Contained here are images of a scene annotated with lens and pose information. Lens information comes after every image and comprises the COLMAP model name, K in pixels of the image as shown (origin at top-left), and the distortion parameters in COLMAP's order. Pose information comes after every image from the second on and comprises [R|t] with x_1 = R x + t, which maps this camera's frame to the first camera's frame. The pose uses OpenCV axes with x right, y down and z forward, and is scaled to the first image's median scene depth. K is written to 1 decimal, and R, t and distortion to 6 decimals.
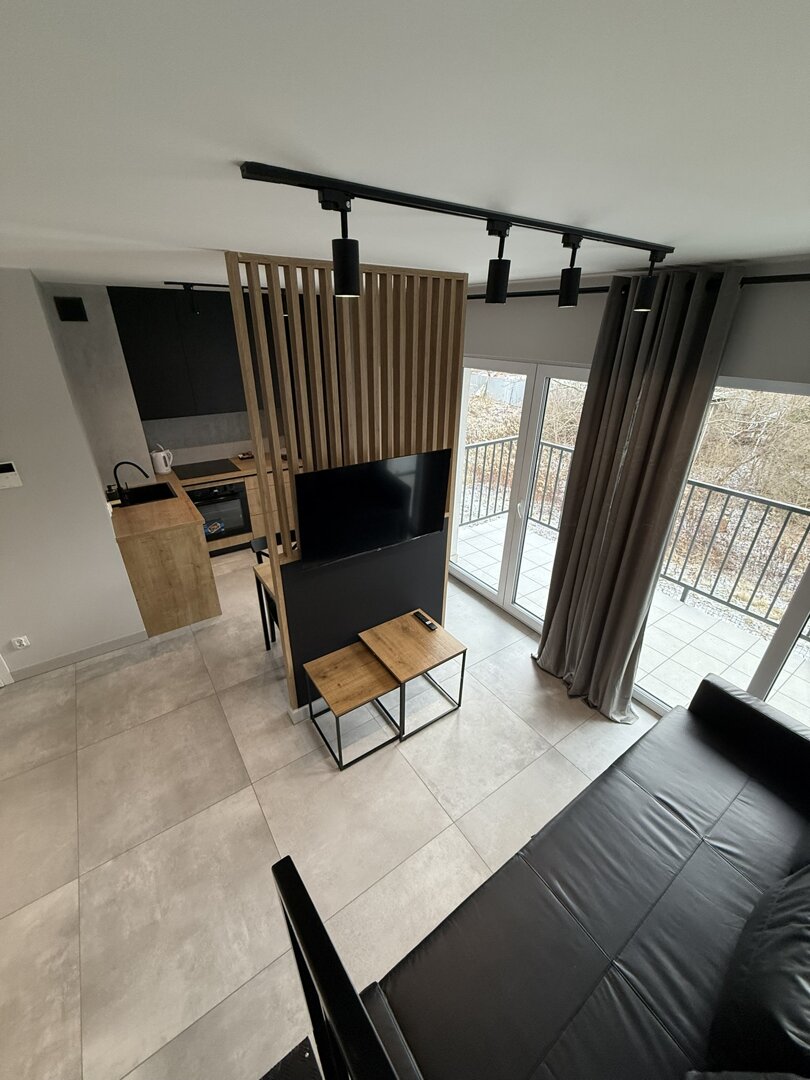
lens RADIAL K [[427.7, 0, 403.1], [0, 427.7, 538.4], [0, 0, 1]] dist [0.001441, -0.000960]
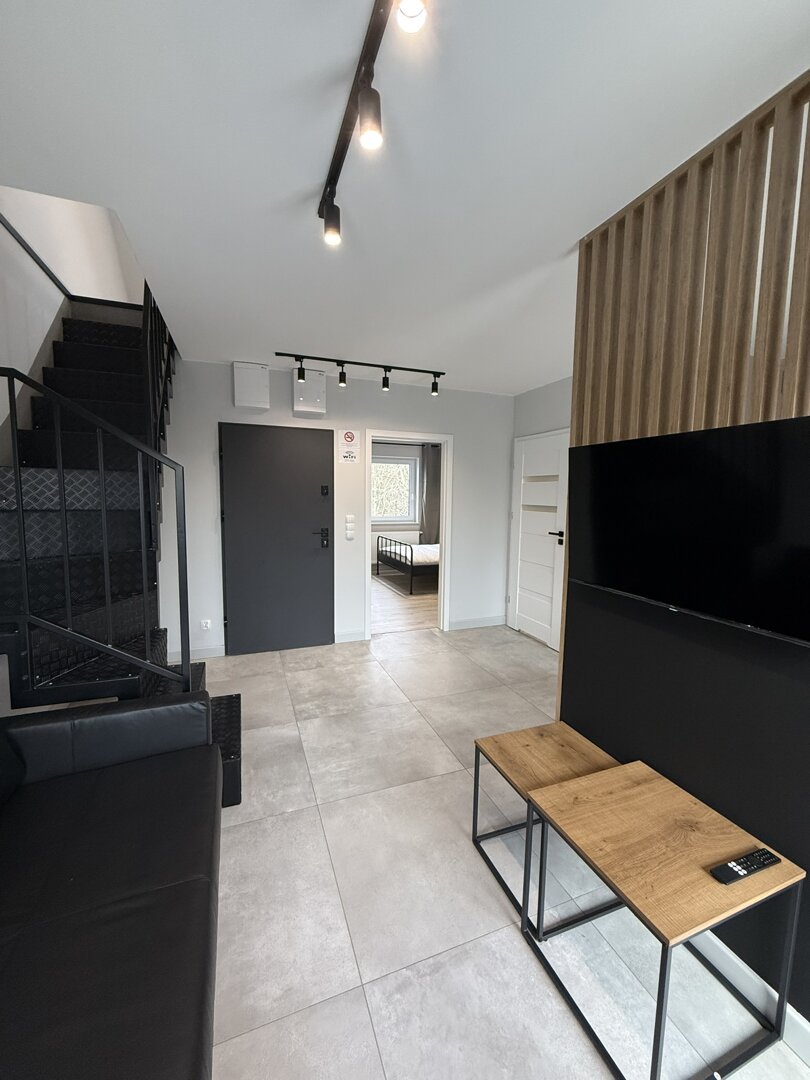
lens RADIAL K [[427.7, 0, 404.3], [0, 427.7, 537.9], [0, 0, 1]] dist [0.001441, -0.000960]
pose [[-0.236875, 0.085344, -0.967784, 0.458249], [-0.446586, 0.875093, 0.186477, -0.001495], [0.862816, 0.476370, -0.169174, 0.638086]]
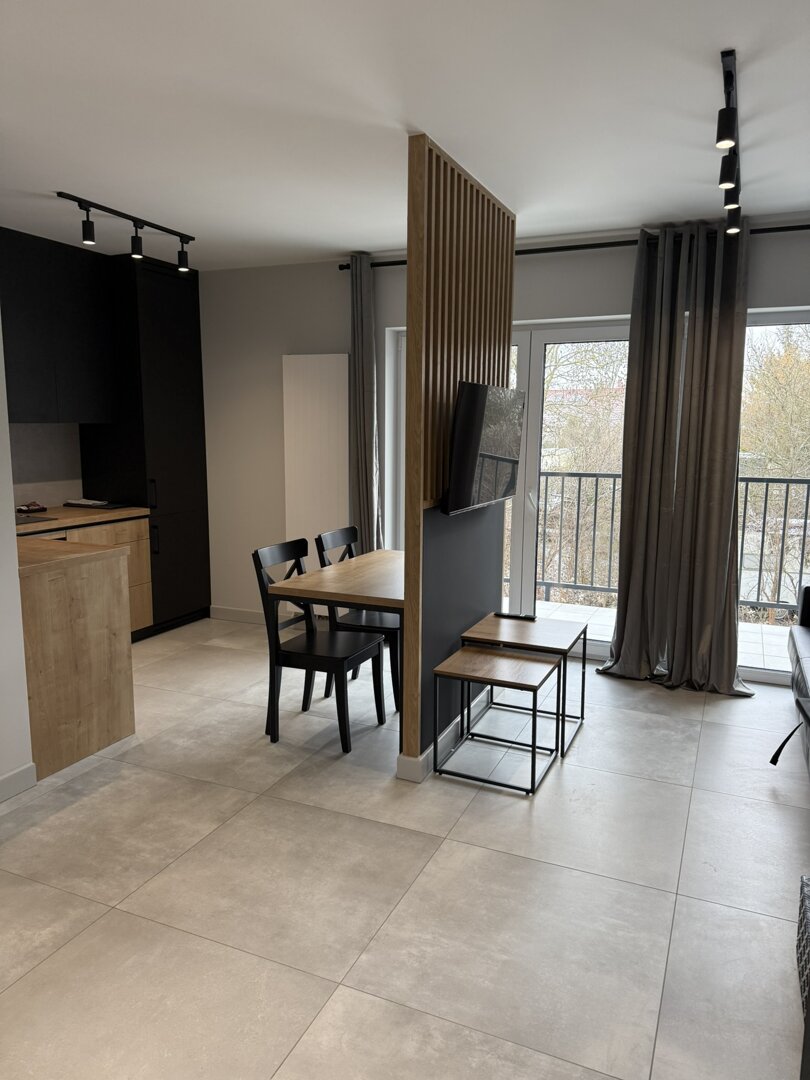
lens RADIAL K [[760.1, 0, 406.7], [0, 760.1, 542.9], [0, 0, 1]] dist [0.037082, -0.028927]
pose [[0.851924, -0.083707, 0.516931, -0.778120], [0.233777, 0.944109, -0.232393, 0.325607], [-0.468586, 0.318828, 0.823878, -0.062276]]
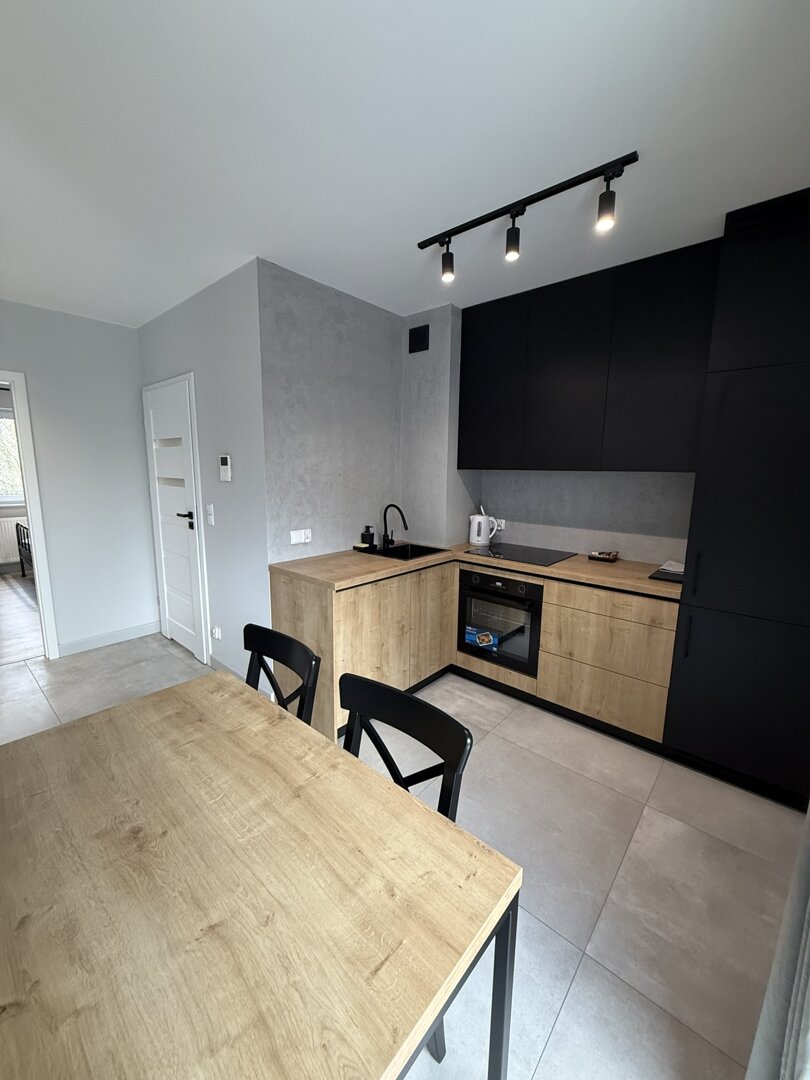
lens RADIAL K [[427.7, 0, 403.8], [0, 427.7, 538.3], [0, 0, 1]] dist [0.001441, -0.000960]
pose [[0.245816, 0.150396, -0.957578, 0.168391], [-0.442577, 0.896319, 0.027163, -0.187604], [0.862381, 0.417125, 0.286891, 0.999579]]
